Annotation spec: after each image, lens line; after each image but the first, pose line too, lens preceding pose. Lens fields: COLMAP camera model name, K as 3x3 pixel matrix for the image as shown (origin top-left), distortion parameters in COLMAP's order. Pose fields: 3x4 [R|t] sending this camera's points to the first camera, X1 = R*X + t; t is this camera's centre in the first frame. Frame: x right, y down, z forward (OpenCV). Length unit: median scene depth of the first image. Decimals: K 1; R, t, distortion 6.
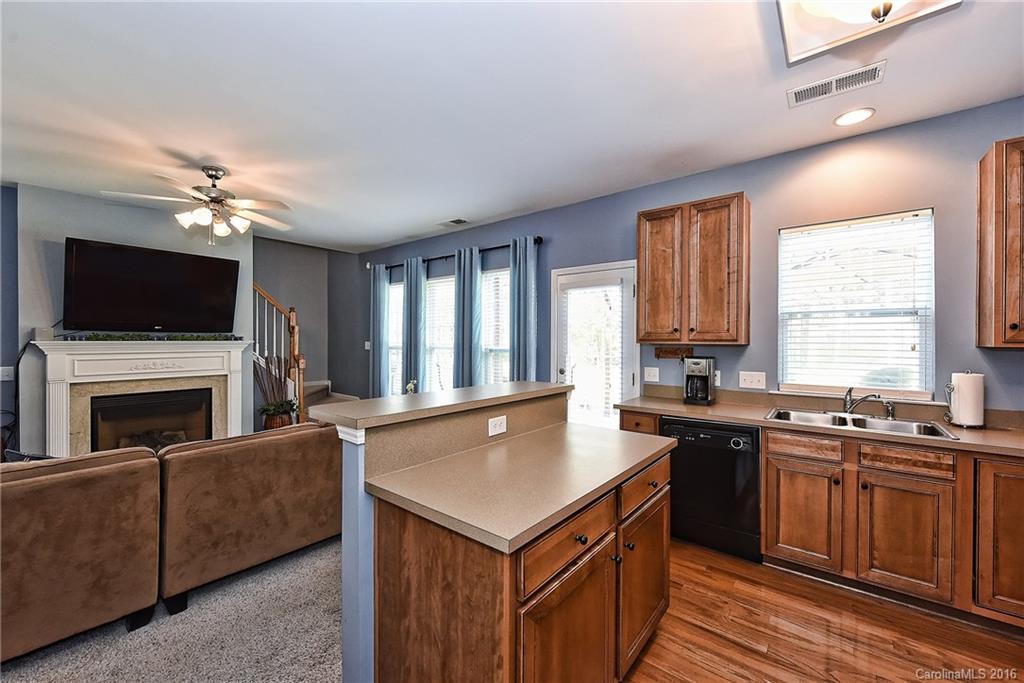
lens RADIAL K [[401.2, 0, 514.2], [0, 401.2, 341.3], [0, 0, 1]] dist [-0.006468, -0.000435]
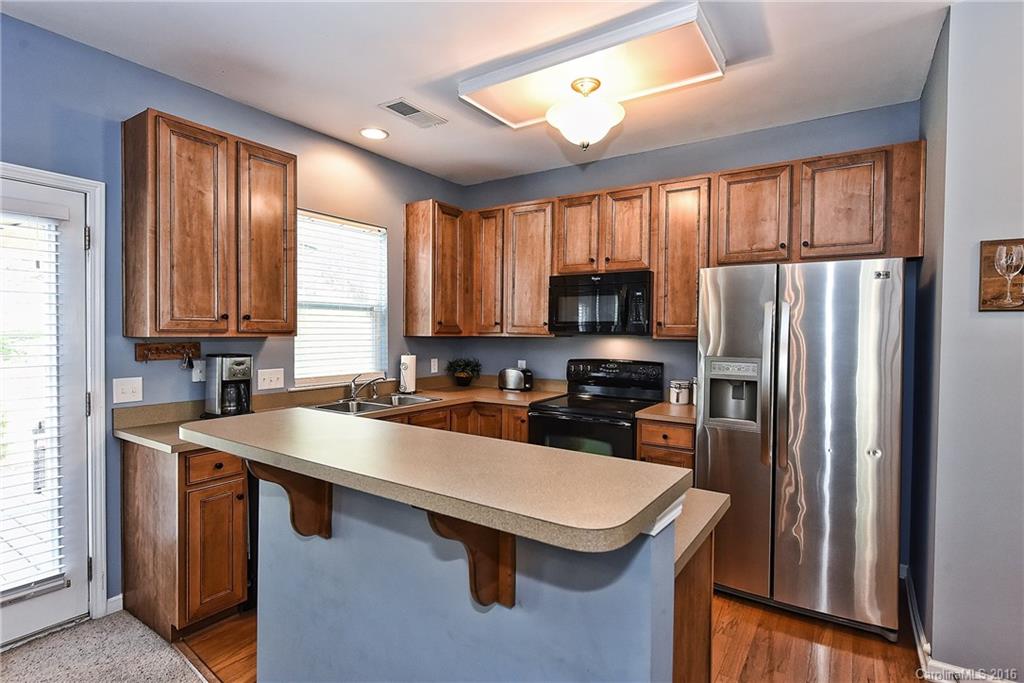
lens RADIAL K [[516.0, 0, 514.4], [0, 516.0, 338.4], [0, 0, 1]] dist [0.001722, -0.000778]
pose [[-0.086999, -0.024595, 0.995905, -0.386226], [-0.013192, 0.999636, 0.023534, -0.014203], [-0.996121, -0.011090, -0.087292, 0.437667]]
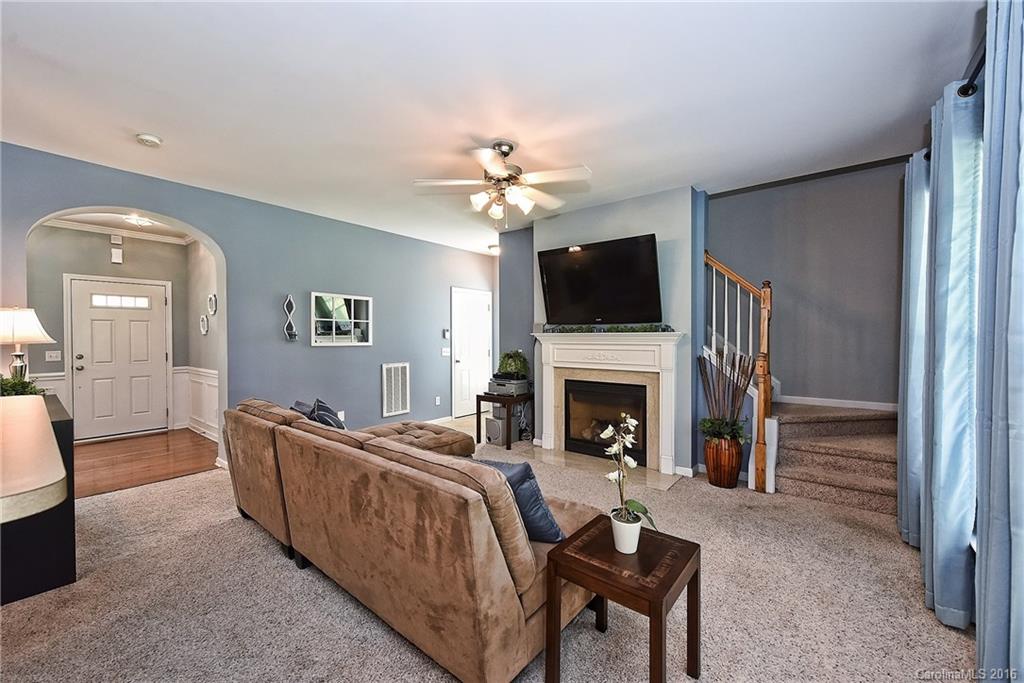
lens RADIAL K [[401.2, 0, 517.7], [0, 401.2, 341.5], [0, 0, 1]] dist [-0.006468, -0.000435]
pose [[-0.006474, 0.010424, -0.999925, 0.144676], [-0.003355, 0.999940, 0.010446, 0.012179], [0.999973, 0.003422, -0.006439, 0.815269]]
